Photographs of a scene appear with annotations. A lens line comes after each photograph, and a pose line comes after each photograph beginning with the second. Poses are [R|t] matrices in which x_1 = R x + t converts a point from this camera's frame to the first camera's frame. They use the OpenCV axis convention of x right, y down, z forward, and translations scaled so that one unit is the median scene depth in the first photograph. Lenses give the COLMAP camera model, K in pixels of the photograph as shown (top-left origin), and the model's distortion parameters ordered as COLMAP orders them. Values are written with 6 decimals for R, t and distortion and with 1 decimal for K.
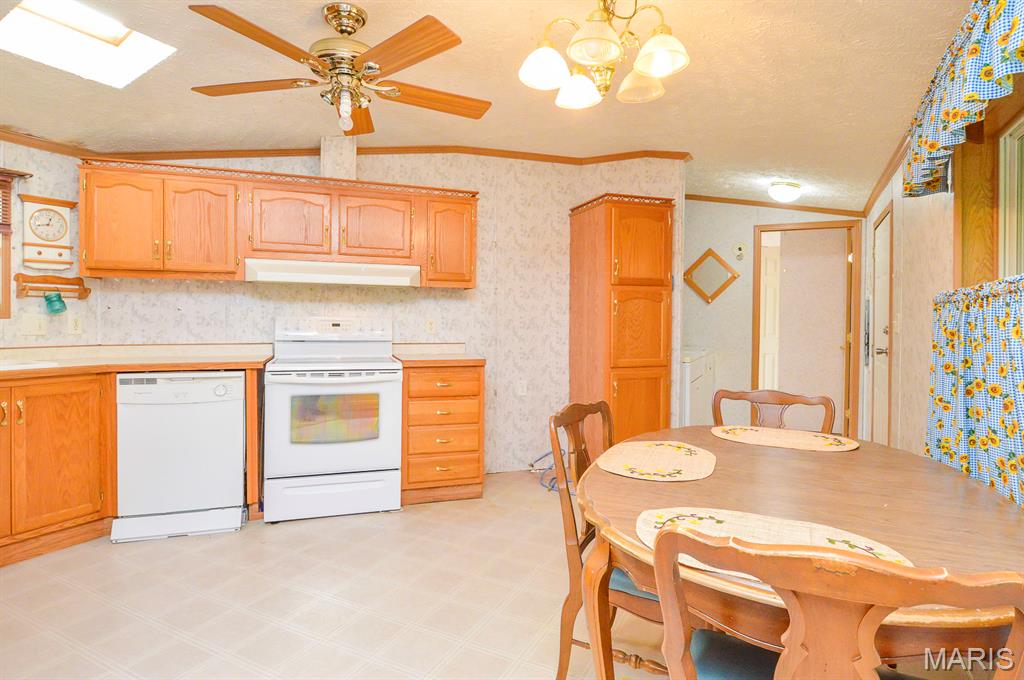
lens RADIAL K [[557.6, 0, 517.6], [0, 557.6, 322.9], [0, 0, 1]] dist [0.014682, -0.029028]
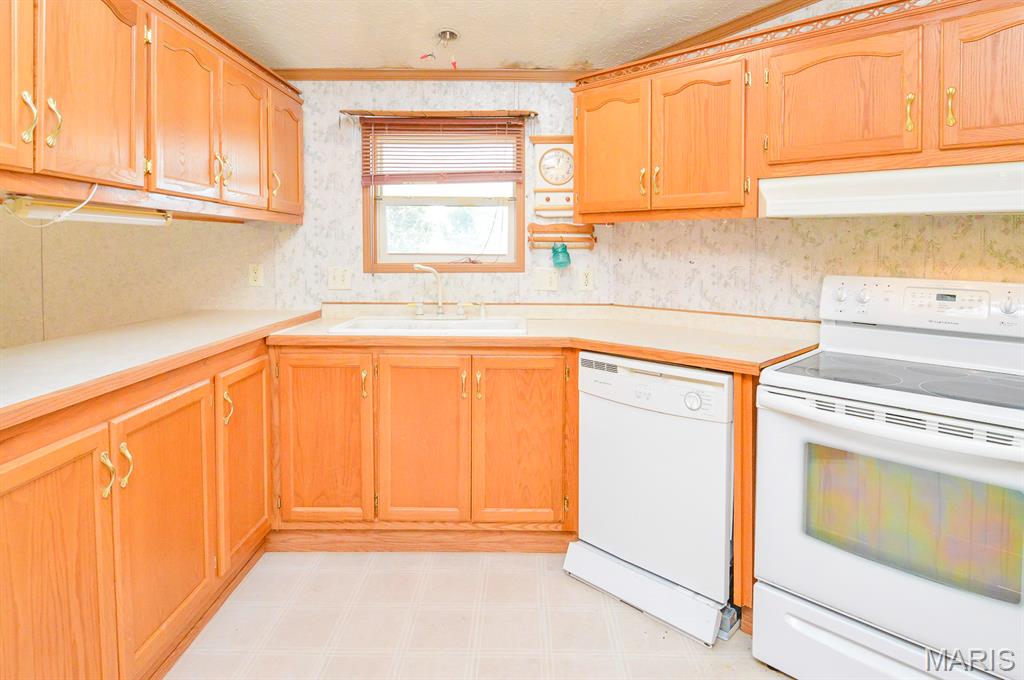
lens RADIAL K [[567.4, 0, 513.6], [0, 567.4, 266.8], [0, 0, 1]] dist [0.000189, 0.000097]
pose [[0.453146, 0.024180, -0.891108, -0.069049], [-0.007245, 0.999699, 0.023442, -0.038397], [0.891407, -0.004167, 0.453185, 0.533442]]
